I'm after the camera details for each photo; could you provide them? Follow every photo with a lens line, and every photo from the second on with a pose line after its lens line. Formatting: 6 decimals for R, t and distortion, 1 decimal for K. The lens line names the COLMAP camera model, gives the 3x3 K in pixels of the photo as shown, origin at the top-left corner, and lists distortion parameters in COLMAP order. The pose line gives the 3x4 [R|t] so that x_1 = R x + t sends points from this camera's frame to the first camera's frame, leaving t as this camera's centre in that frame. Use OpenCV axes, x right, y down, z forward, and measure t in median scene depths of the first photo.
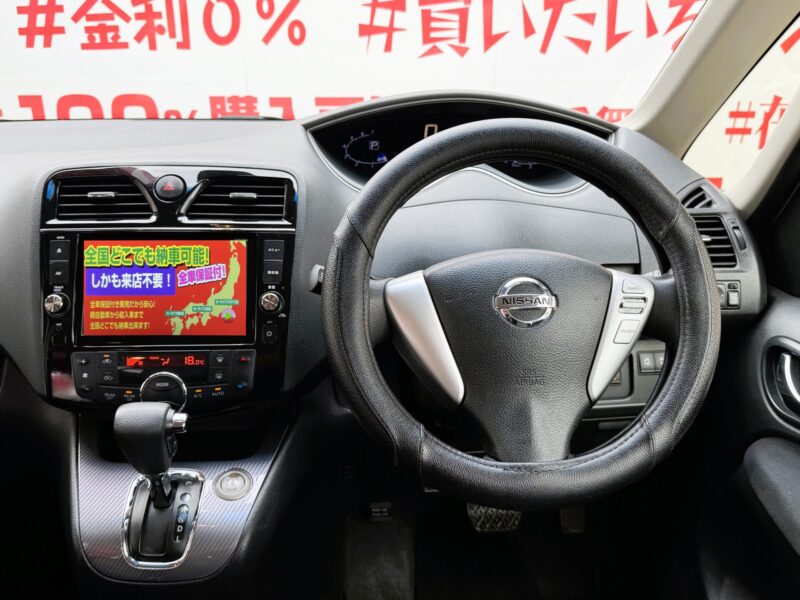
lens RADIAL K [[757.8, 0, 400.0], [0, 757.8, 300.0], [0, 0, 1]] dist [0.010644, -0.021977]
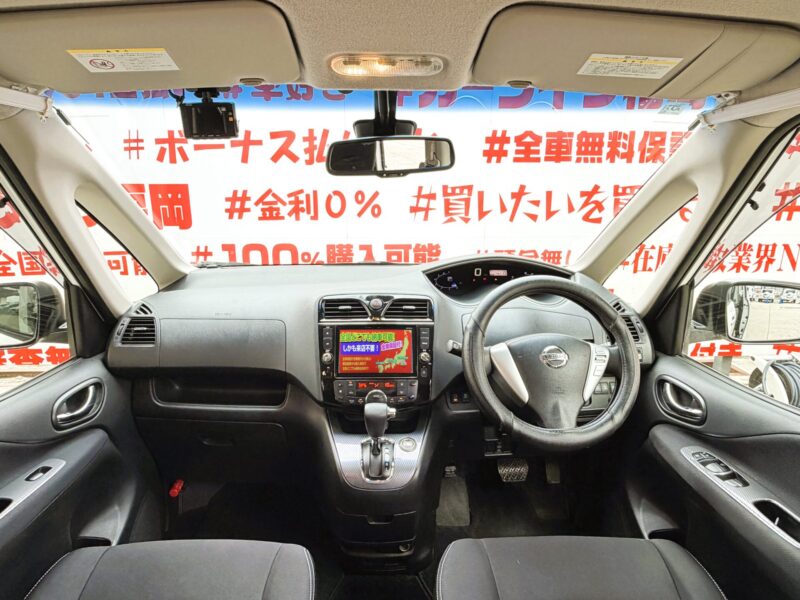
lens RADIAL K [[472.3, 0, 400.0], [0, 472.3, 300.0], [0, 0, 1]] dist [0.000465, -0.000554]
pose [[0.999955, -0.000076, -0.009512, -0.216090], [-0.001103, 0.992294, -0.123902, 0.006462], [0.009449, 0.123907, 0.992249, -0.330090]]
